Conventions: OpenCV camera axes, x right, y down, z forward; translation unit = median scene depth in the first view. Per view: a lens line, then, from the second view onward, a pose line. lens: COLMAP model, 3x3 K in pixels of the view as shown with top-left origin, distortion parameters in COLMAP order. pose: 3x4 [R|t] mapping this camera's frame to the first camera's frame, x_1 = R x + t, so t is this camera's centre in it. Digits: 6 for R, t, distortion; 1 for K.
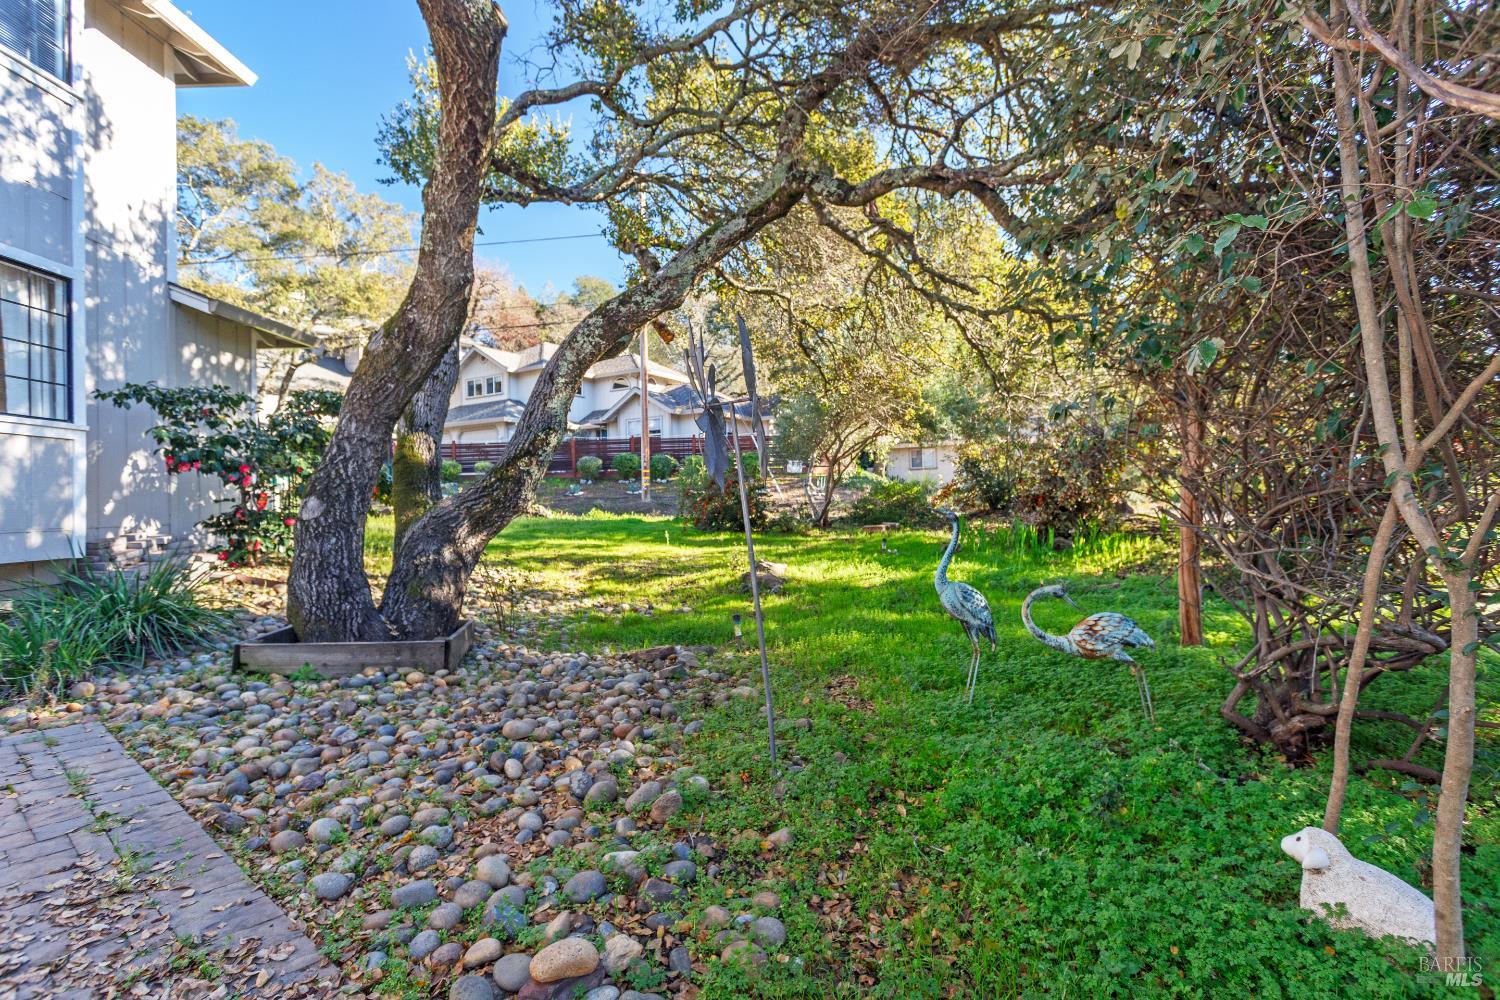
lens RADIAL K [[722.1, 0, 754.1], [0, 722.1, 504.3], [0, 0, 1]] dist [0.000017, -0.000136]
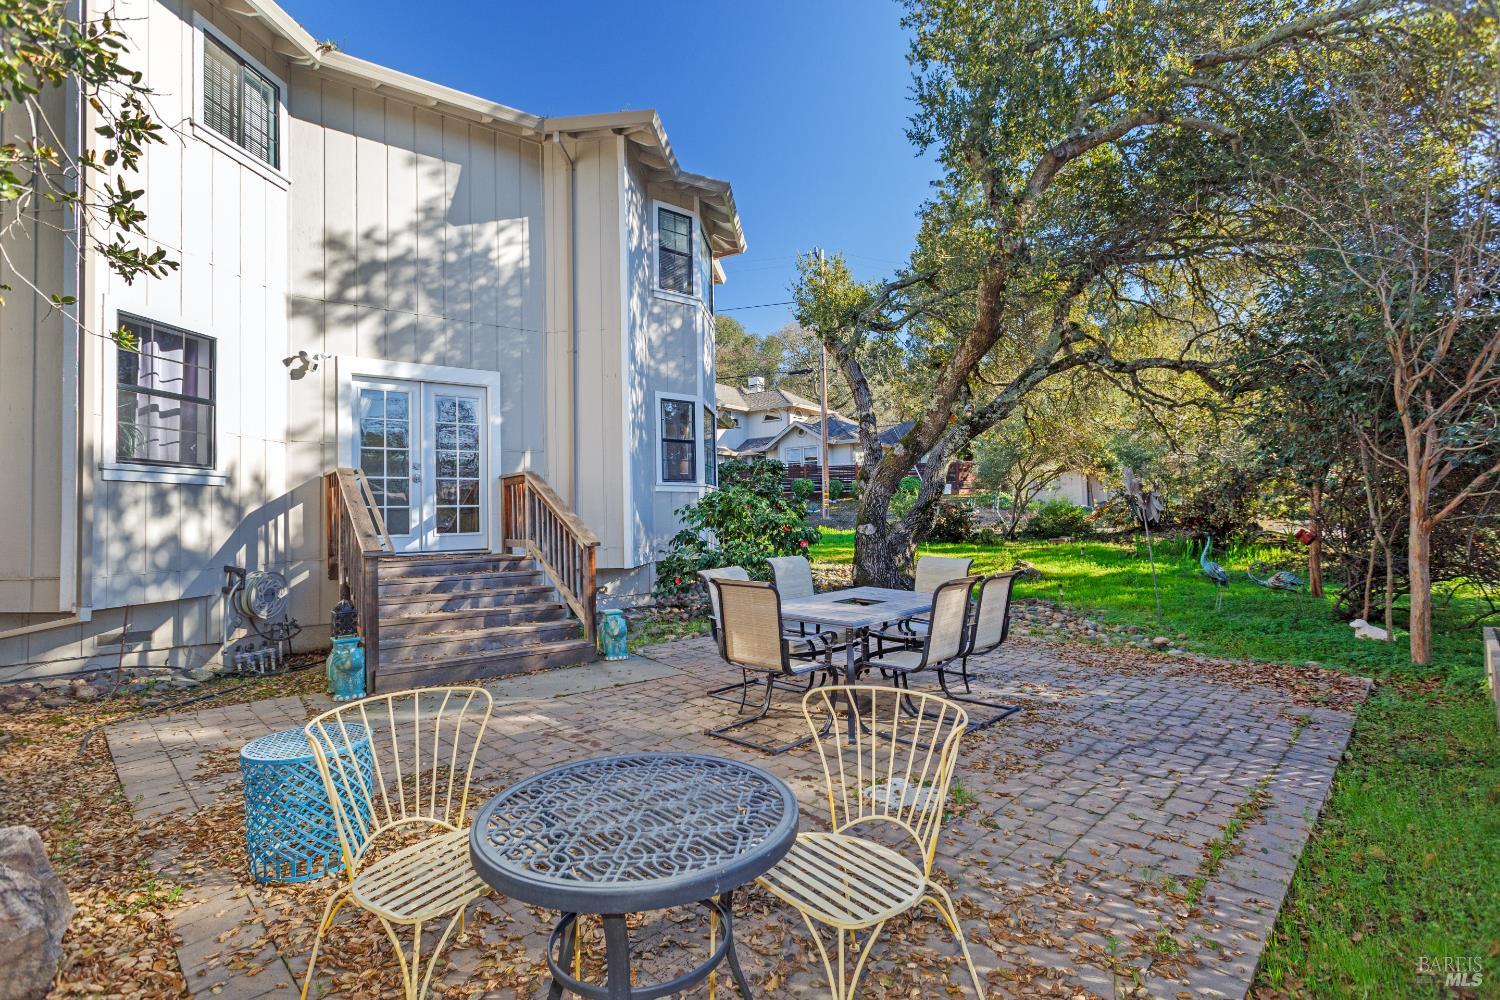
lens RADIAL K [[722.1, 0, 744.6], [0, 722.1, 497.7], [0, 0, 1]] dist [0.000017, -0.000136]
pose [[0.993541, -0.002989, -0.113435, -0.327354], [-0.000135, 0.999621, -0.027516, -0.012754], [0.113474, 0.027353, 0.993164, -0.516615]]
